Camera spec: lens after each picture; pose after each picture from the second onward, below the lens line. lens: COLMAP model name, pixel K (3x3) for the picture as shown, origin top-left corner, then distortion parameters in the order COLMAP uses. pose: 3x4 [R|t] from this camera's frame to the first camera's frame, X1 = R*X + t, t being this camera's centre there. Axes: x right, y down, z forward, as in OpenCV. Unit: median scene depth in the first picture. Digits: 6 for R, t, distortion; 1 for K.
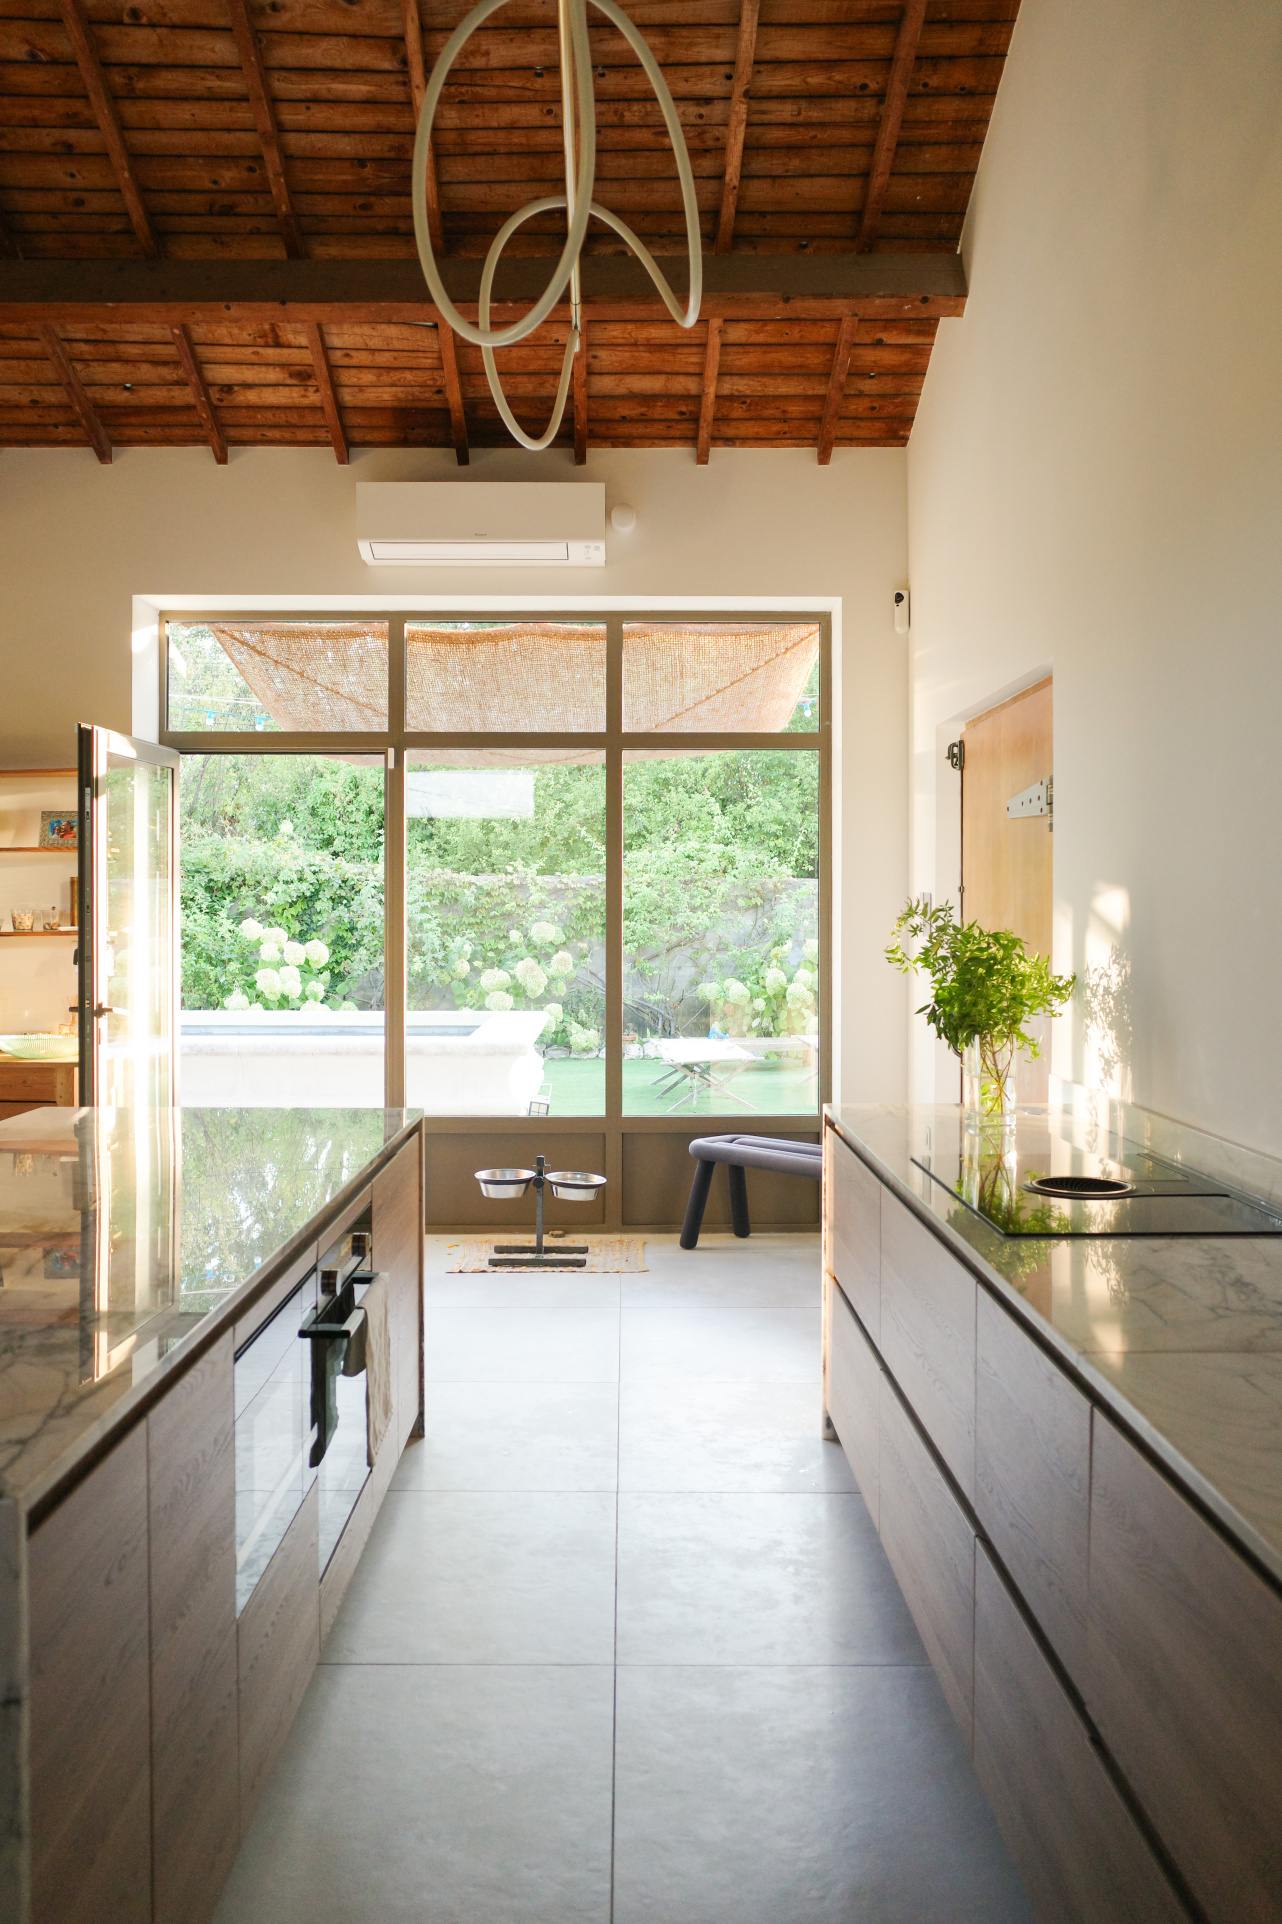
lens RADIAL K [[1782.7, 0, 641.0], [0, 1782.7, 962.0], [0, 0, 1]] dist [-0.044401, 0.007415]
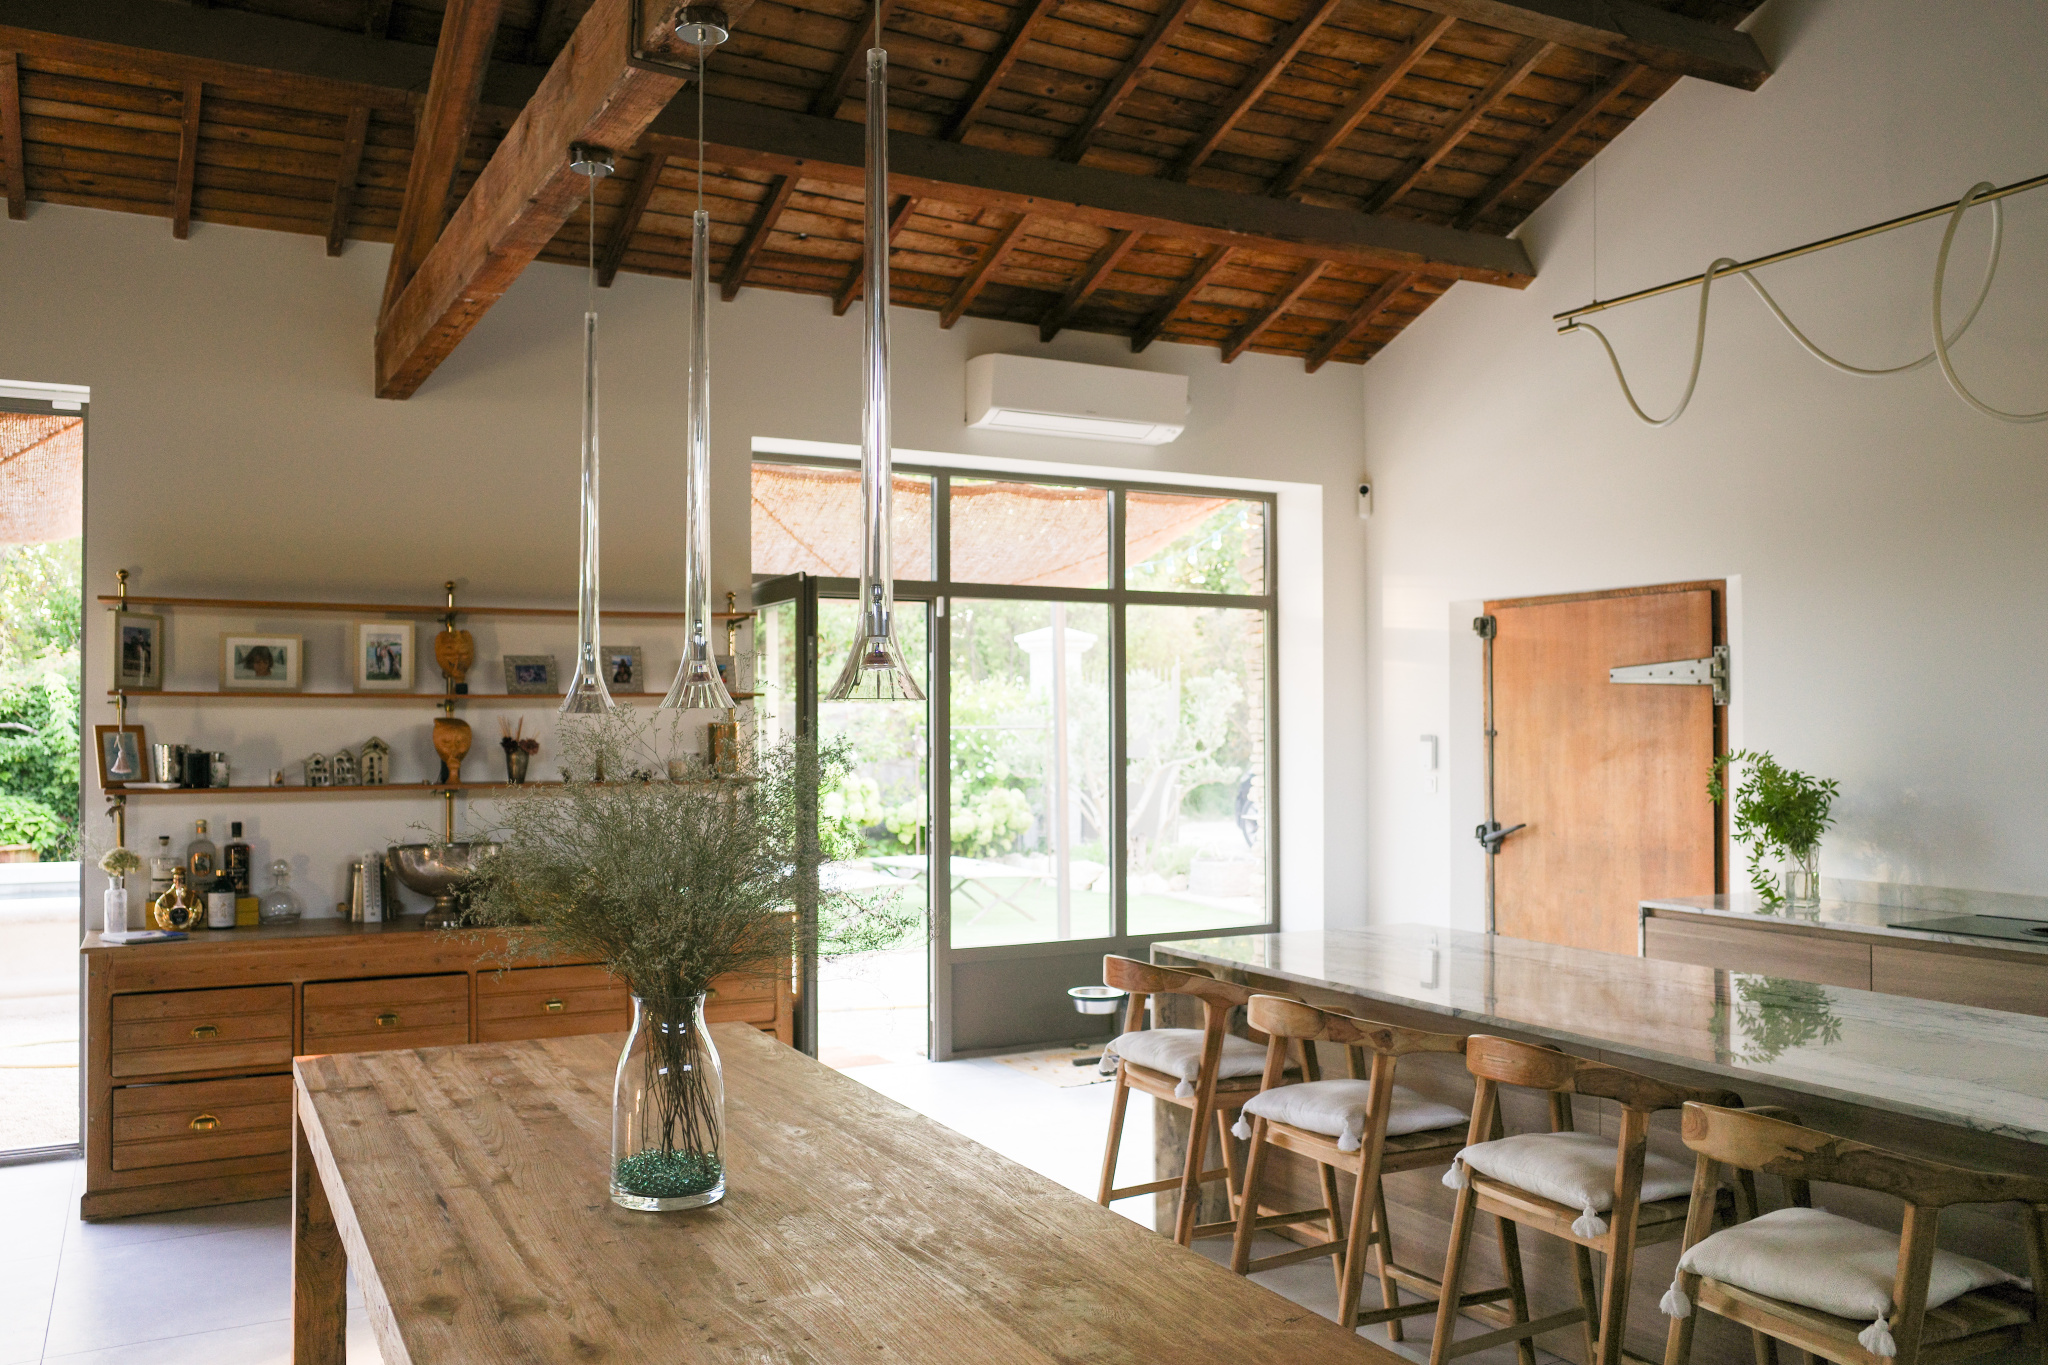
lens RADIAL K [[1897.6, 0, 1024.0], [0, 1897.6, 682.5], [0, 0, 1]] dist [-0.044401, 0.007415]
pose [[0.864682, 0.006989, 0.502271, -0.677708], [0.023297, 0.998269, -0.053999, -0.007407], [-0.501779, 0.058393, 0.863022, 0.008142]]
